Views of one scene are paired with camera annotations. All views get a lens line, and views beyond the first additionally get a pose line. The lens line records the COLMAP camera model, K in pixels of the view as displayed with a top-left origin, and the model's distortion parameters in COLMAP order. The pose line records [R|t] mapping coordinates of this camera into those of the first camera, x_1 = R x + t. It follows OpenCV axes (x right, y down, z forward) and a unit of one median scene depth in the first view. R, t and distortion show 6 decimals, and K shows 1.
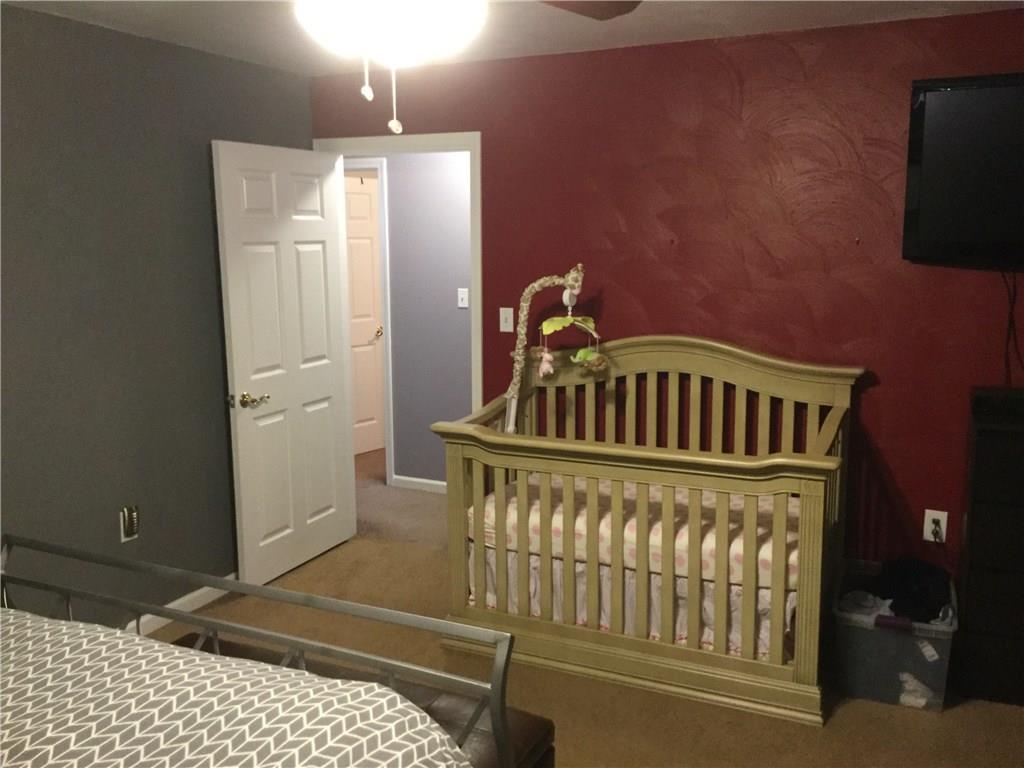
lens RADIAL K [[909.1, 0, 512.0], [0, 909.1, 384.0], [0, 0, 1]] dist [0.069115, -0.002694]
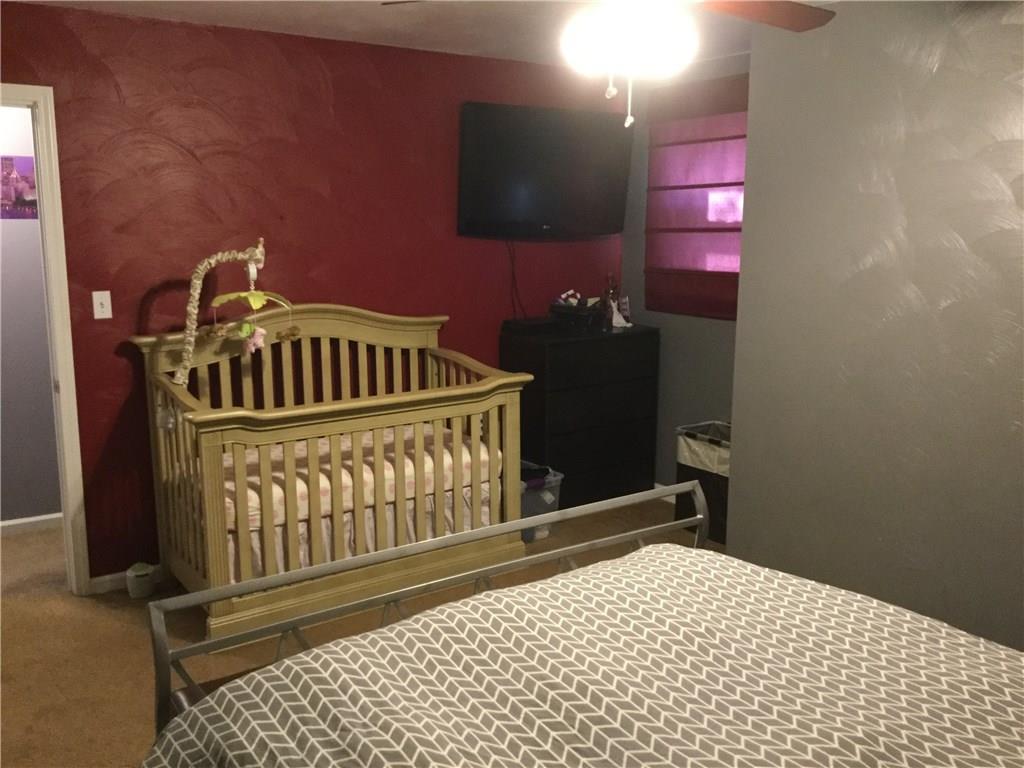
lens RADIAL K [[928.9, 0, 512.0], [0, 928.9, 384.0], [0, 0, 1]] dist [0.040627, -0.007168]
pose [[0.498472, -0.148101, 0.854161, -0.695299], [0.137029, 0.986373, 0.091058, -0.027255], [-0.856007, 0.071656, 0.511973, 0.234867]]
